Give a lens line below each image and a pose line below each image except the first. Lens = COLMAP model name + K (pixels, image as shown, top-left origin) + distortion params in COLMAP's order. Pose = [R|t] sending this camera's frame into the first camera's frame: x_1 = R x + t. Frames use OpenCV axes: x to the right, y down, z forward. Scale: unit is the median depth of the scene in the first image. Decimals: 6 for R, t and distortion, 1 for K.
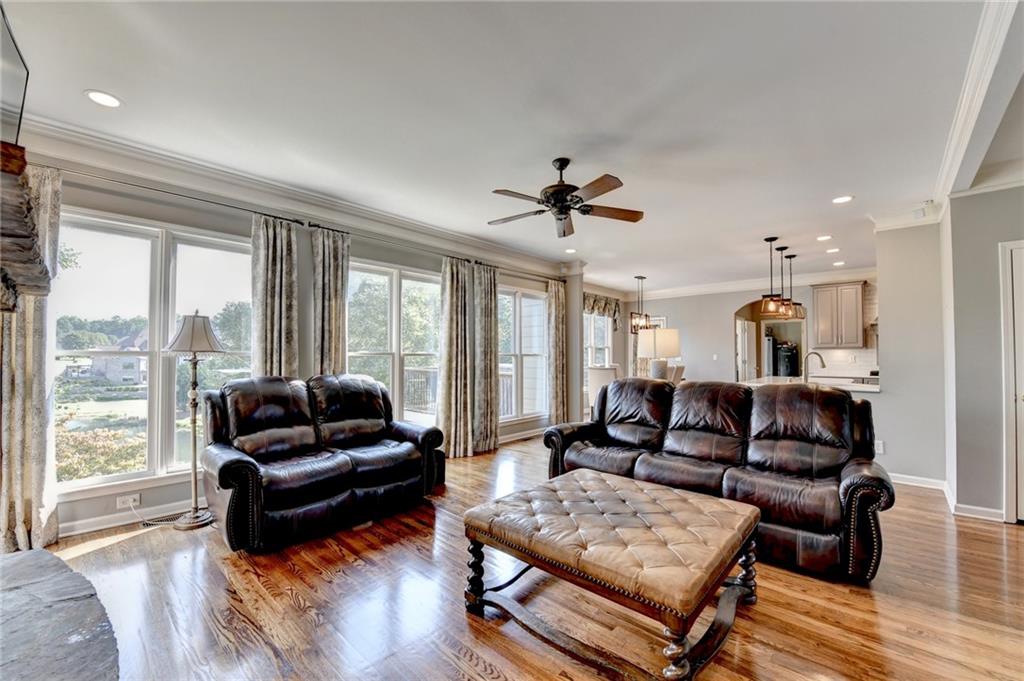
lens RADIAL K [[419.3, 0, 517.4], [0, 419.3, 347.0], [0, 0, 1]] dist [-0.008817, -0.000626]
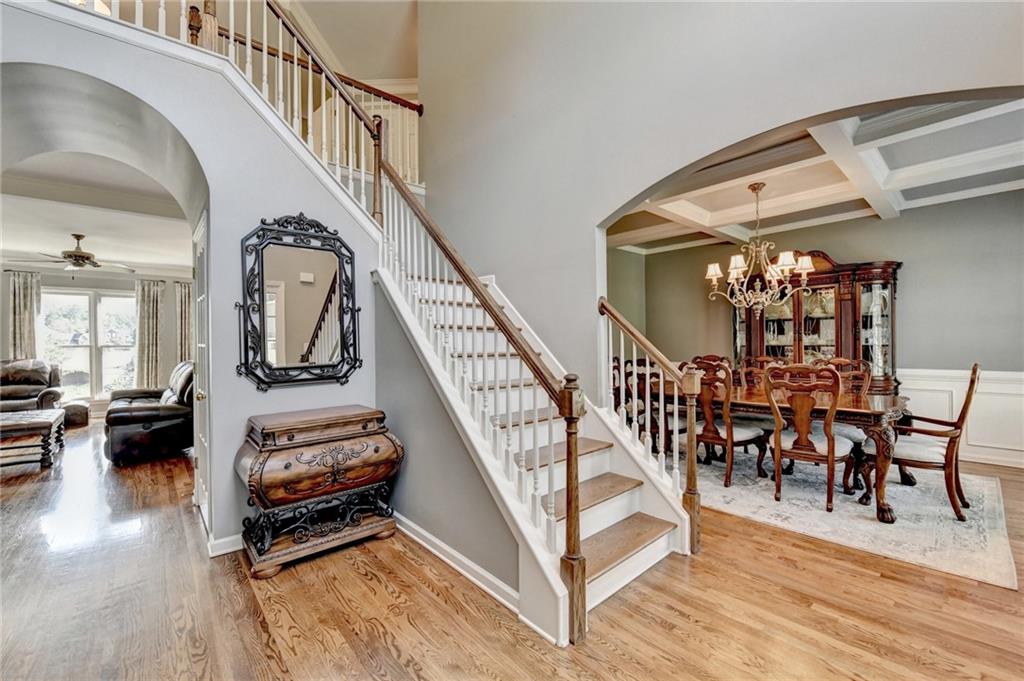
lens RADIAL K [[419.3, 0, 511.4], [0, 419.3, 339.3], [0, 0, 1]] dist [-0.008817, -0.000626]
pose [[0.992567, -0.009274, -0.121344, 1.653386], [0.011817, 0.999725, 0.020252, -0.024787], [0.121123, -0.021535, 0.992404, -0.383485]]
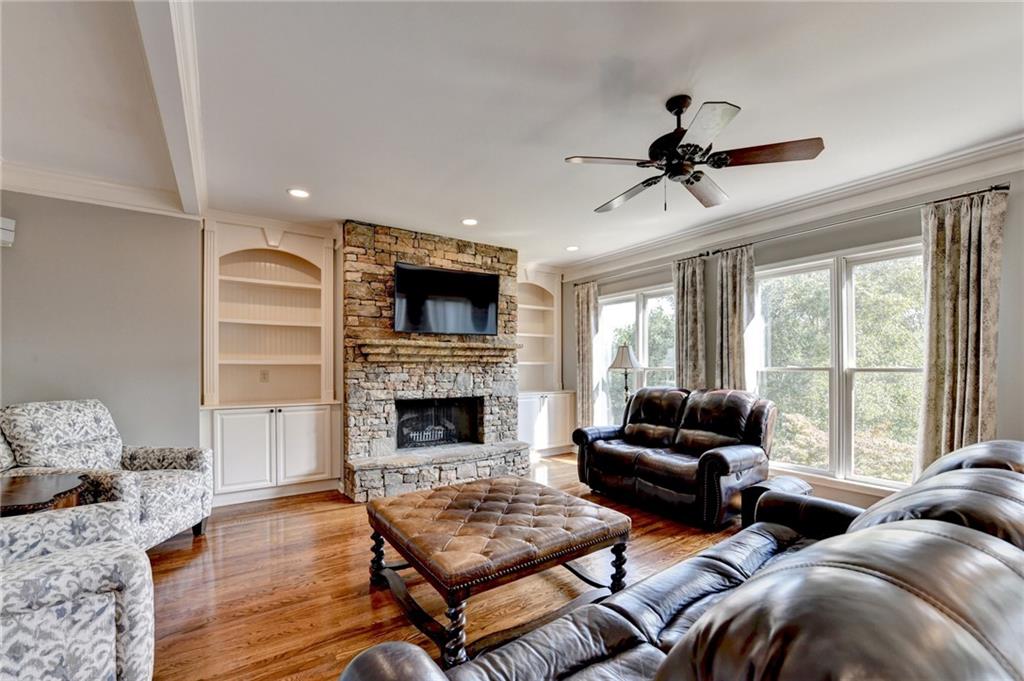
lens RADIAL K [[419.3, 0, 492.7], [0, 419.3, 369.5], [0, 0, 1]] dist [-0.008817, -0.000626]
pose [[-0.265135, 0.002284, -0.964209, 0.701972], [0.021035, 0.999773, -0.003416, 0.008221], [0.963982, -0.021188, -0.265123, 0.698693]]
